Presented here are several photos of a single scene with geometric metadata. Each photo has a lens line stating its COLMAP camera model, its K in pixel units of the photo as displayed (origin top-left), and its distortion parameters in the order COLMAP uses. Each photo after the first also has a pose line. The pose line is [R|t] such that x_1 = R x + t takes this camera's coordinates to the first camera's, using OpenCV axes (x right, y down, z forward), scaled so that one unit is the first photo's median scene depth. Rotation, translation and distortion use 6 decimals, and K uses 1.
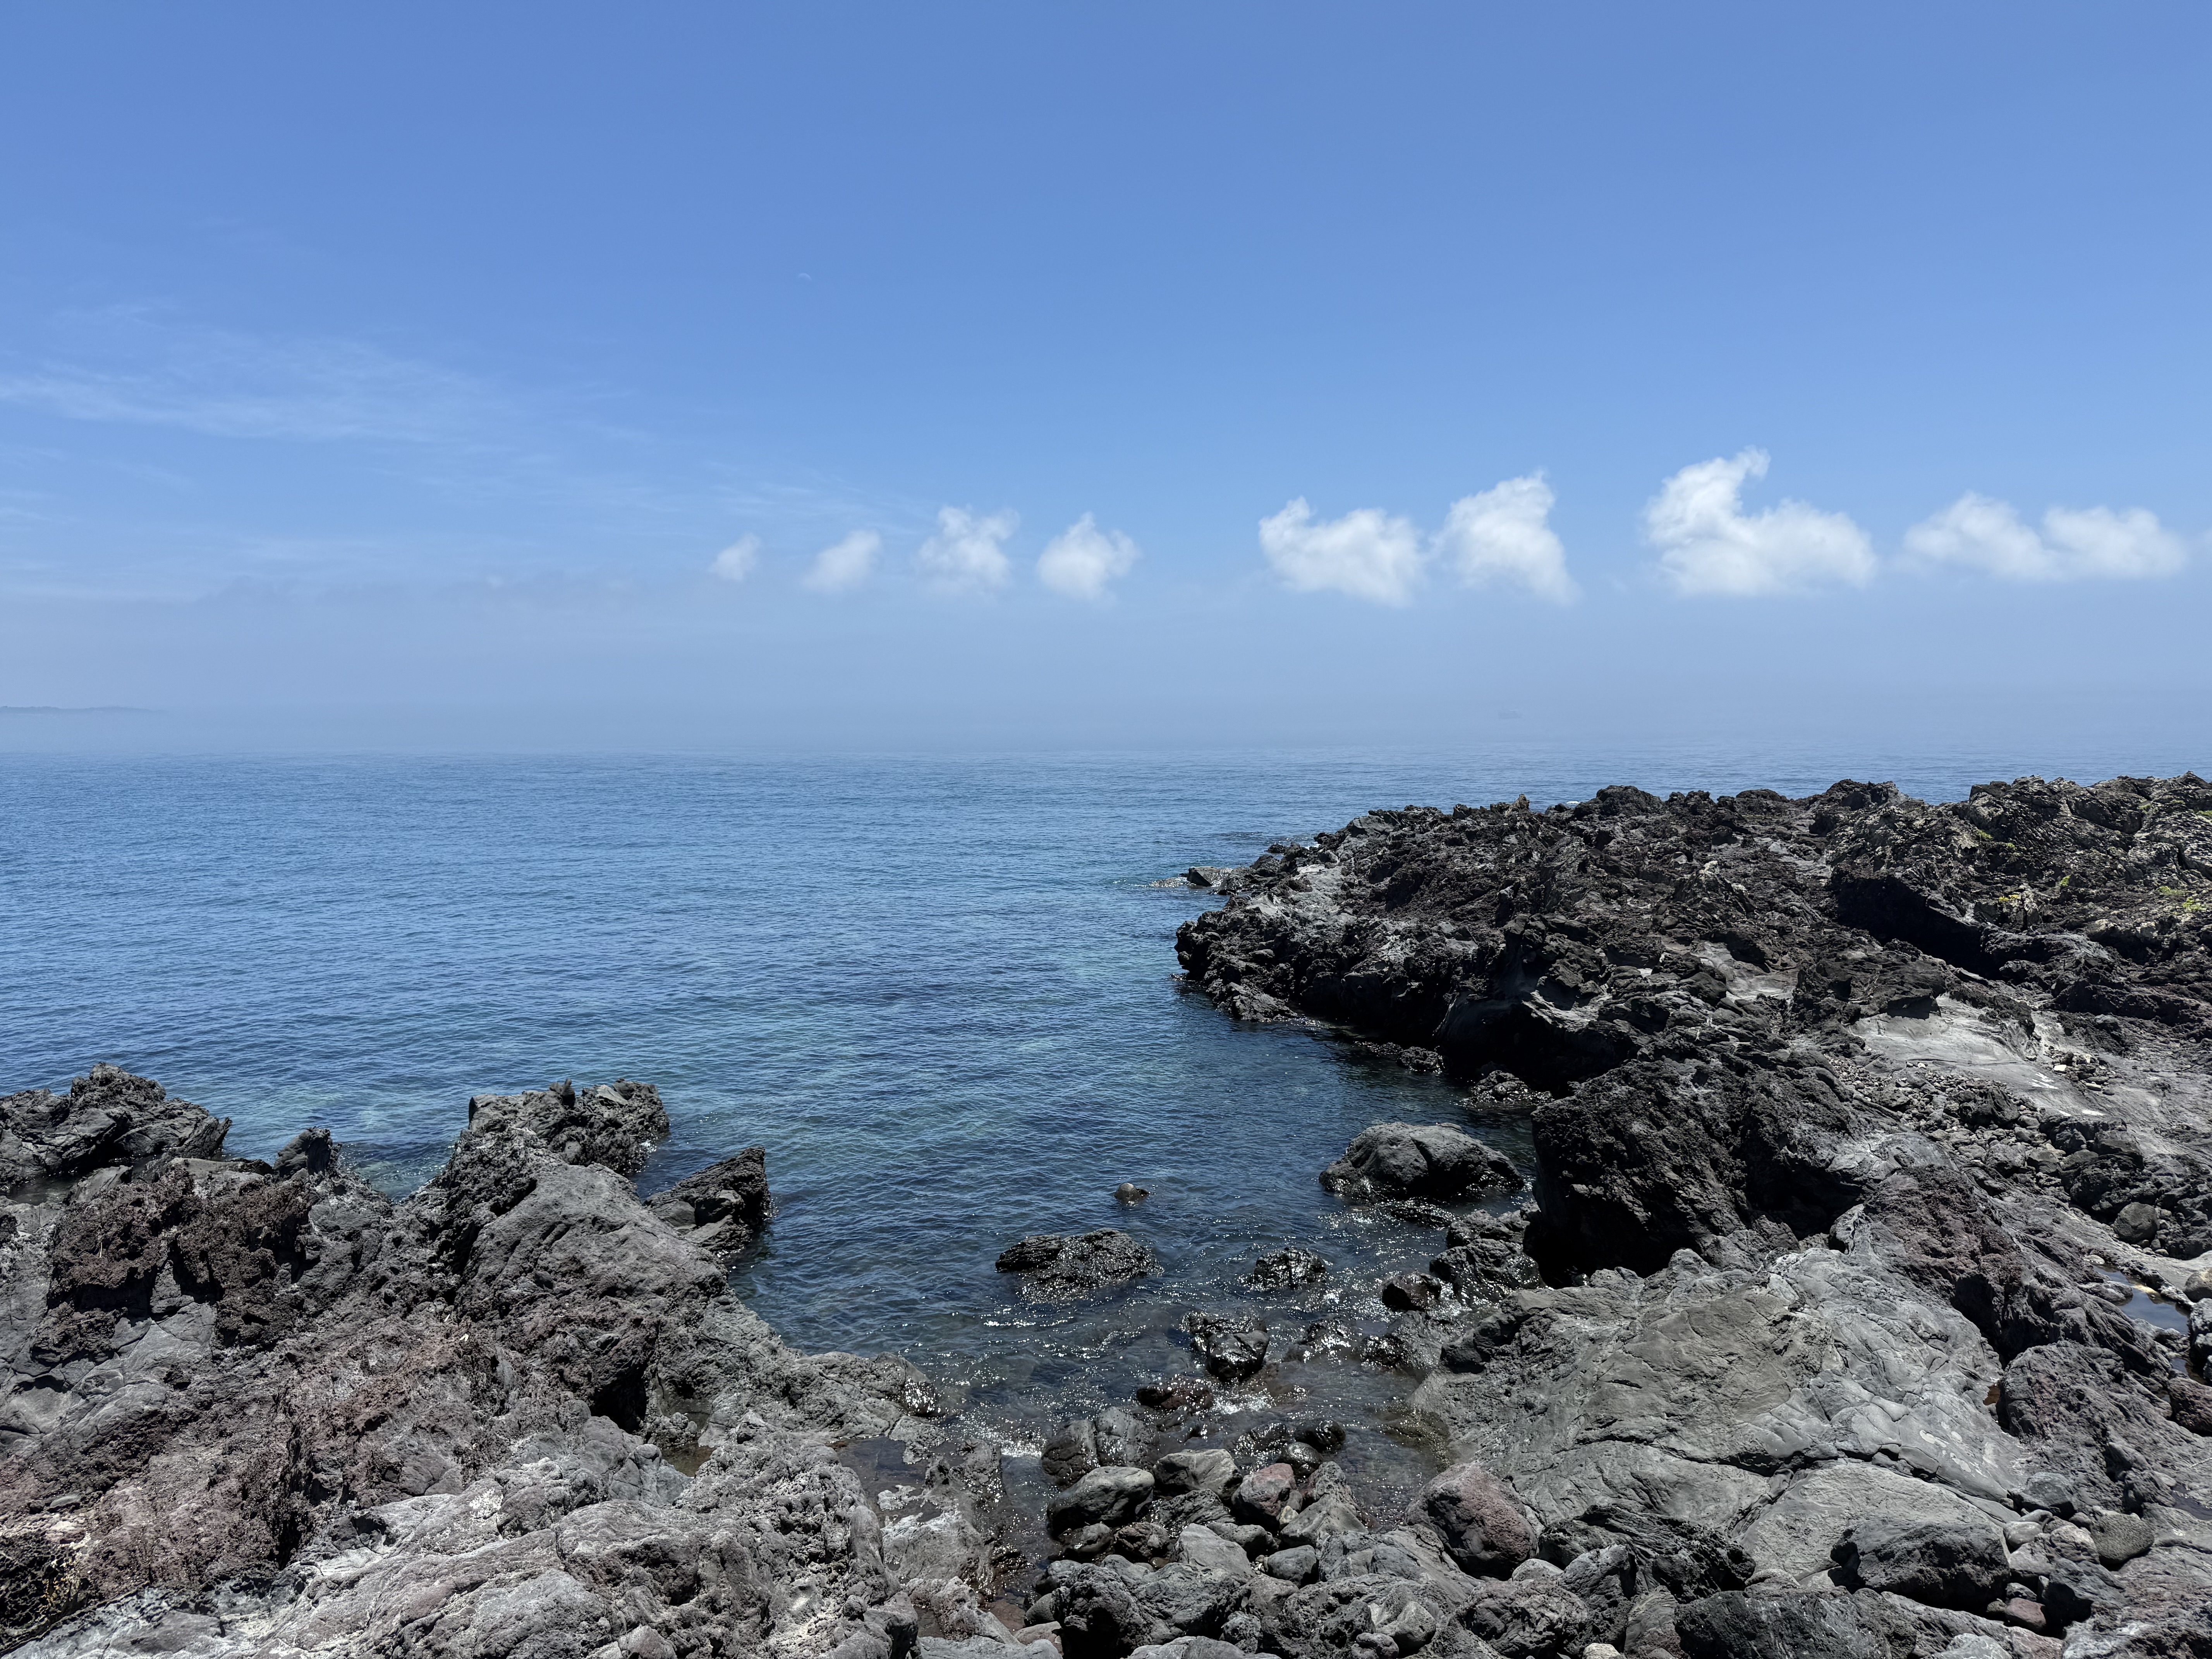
lens RADIAL K [[1527.7, 0, 1107.5], [0, 1527.7, 829.6], [0, 0, 1]] dist [-0.003845, -0.009032]
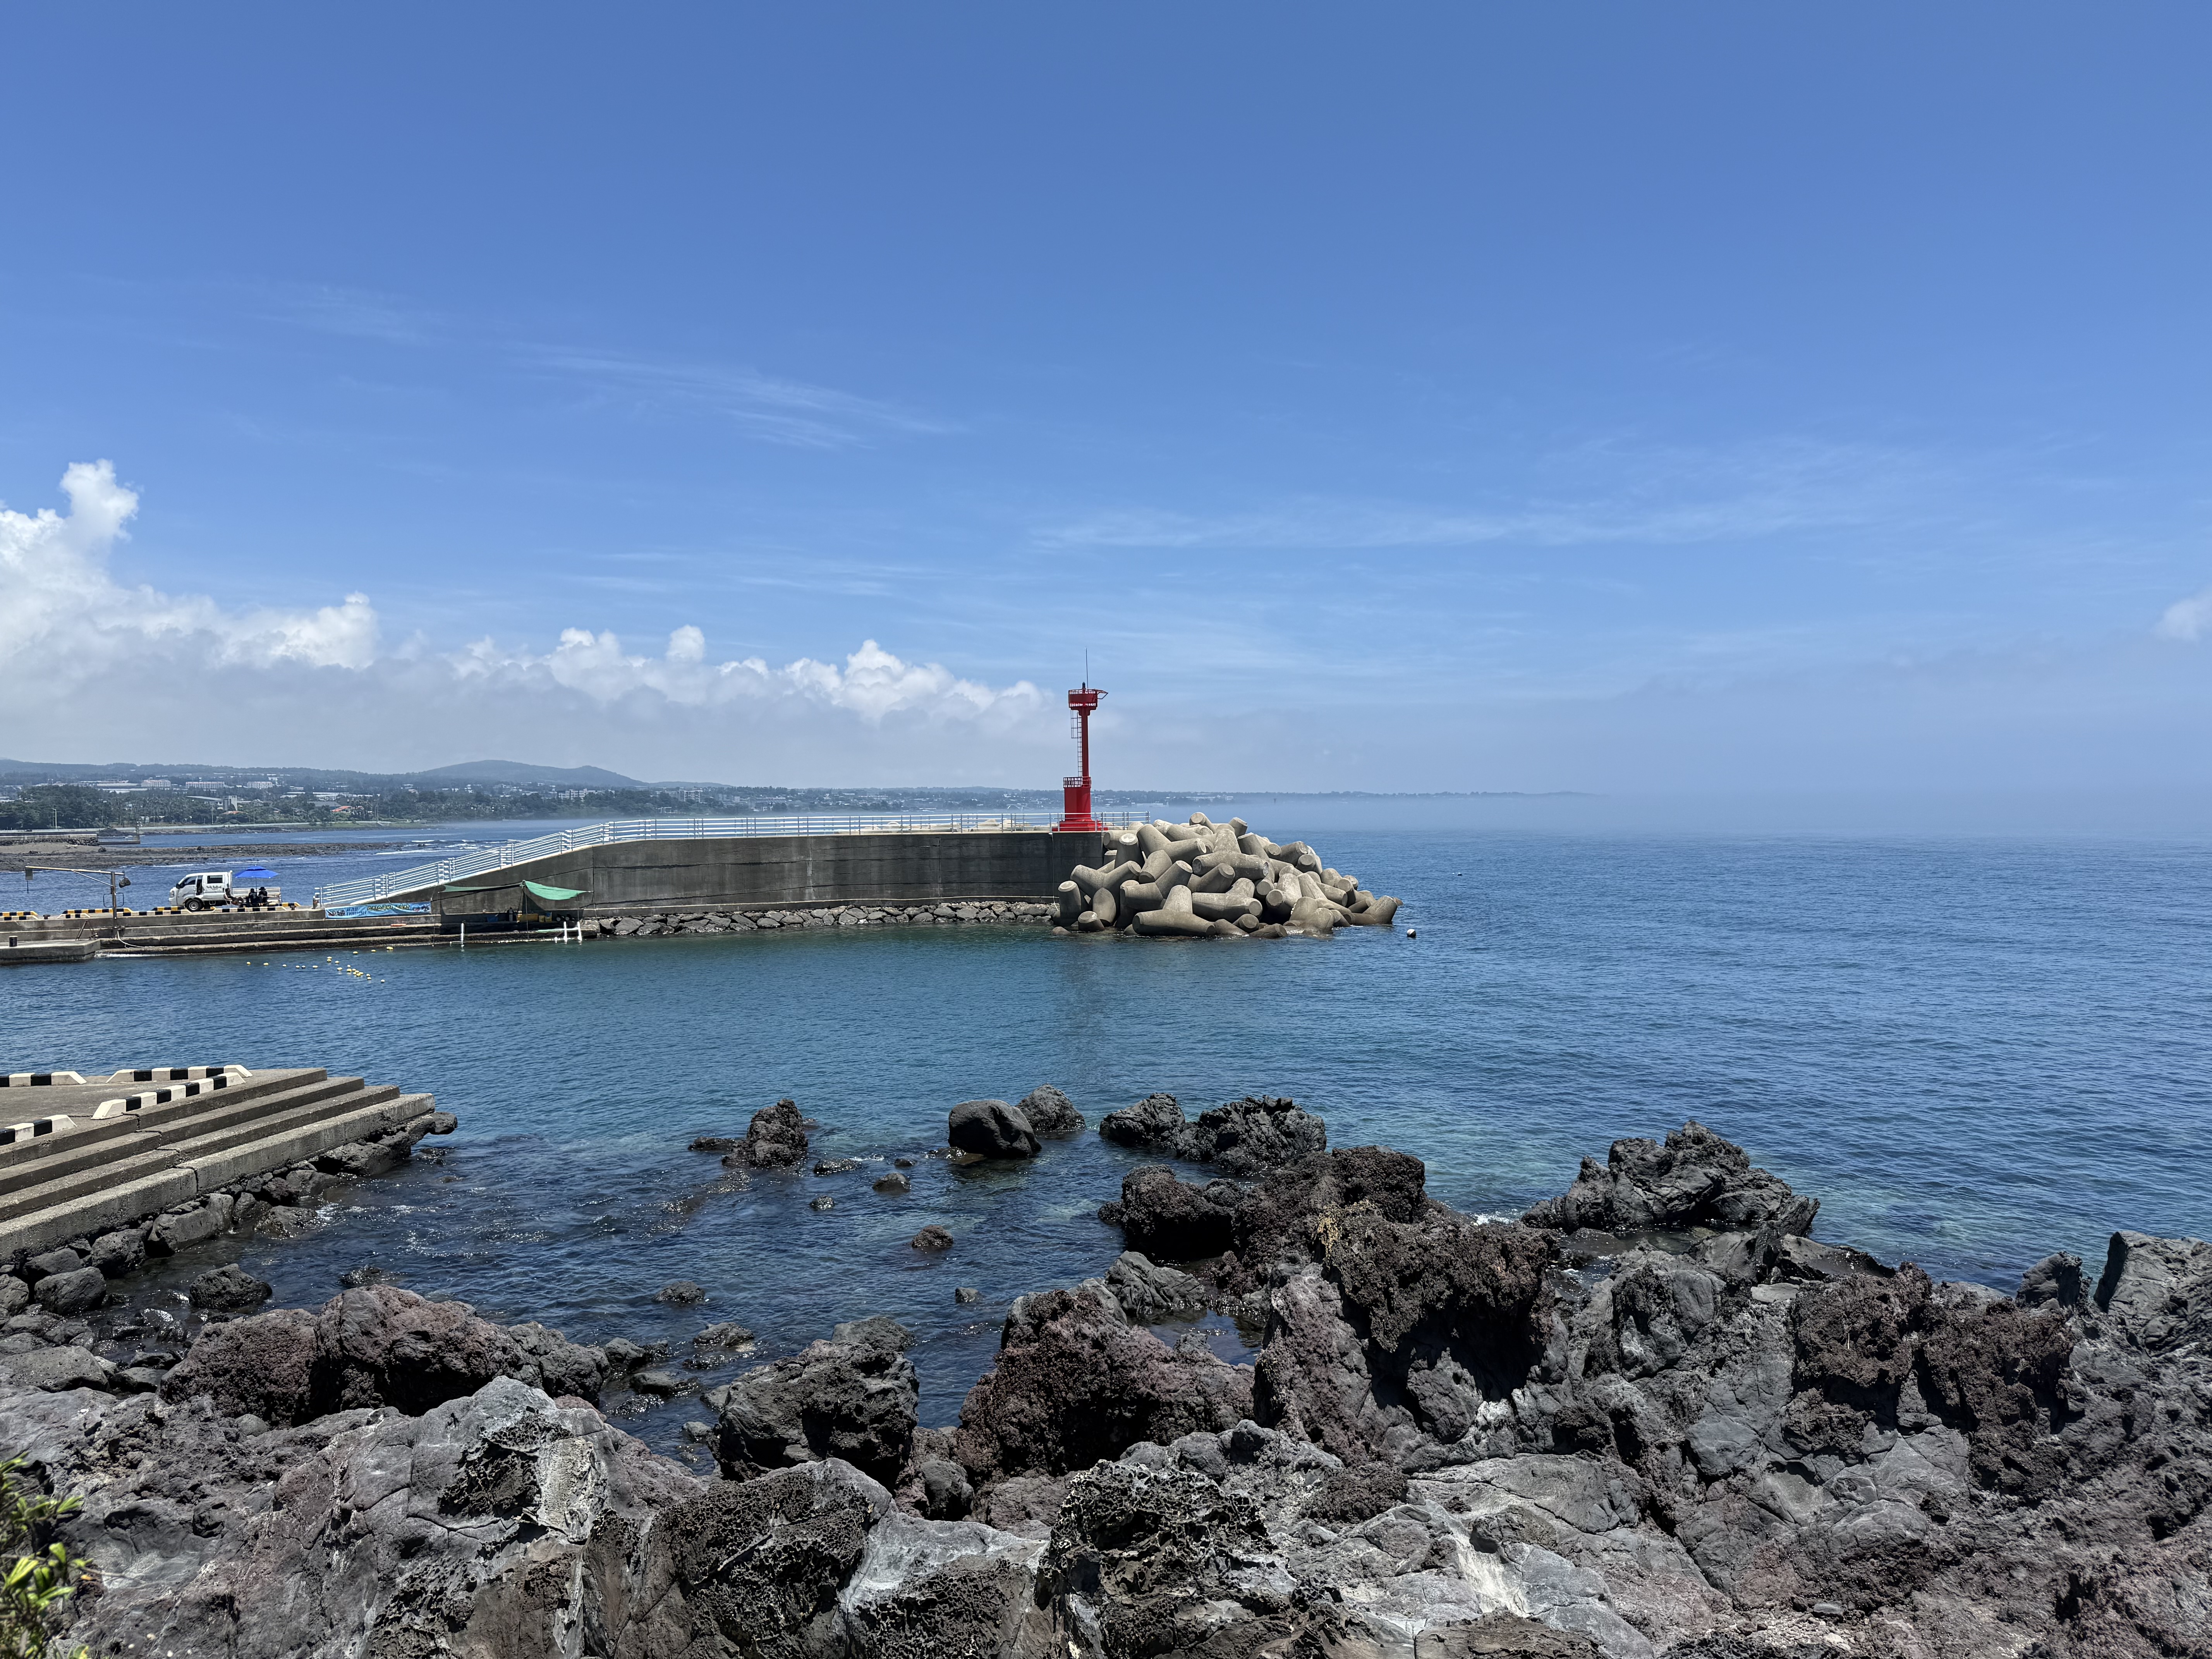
lens RADIAL K [[1527.7, 0, 1104.6], [0, 1527.7, 828.5], [0, 0, 1]] dist [-0.003845, -0.009032]
pose [[0.644061, 0.010553, -0.764901, -0.237354], [-0.052987, 0.998119, -0.030846, 0.013646], [0.763137, 0.060397, 0.643409, 0.025169]]
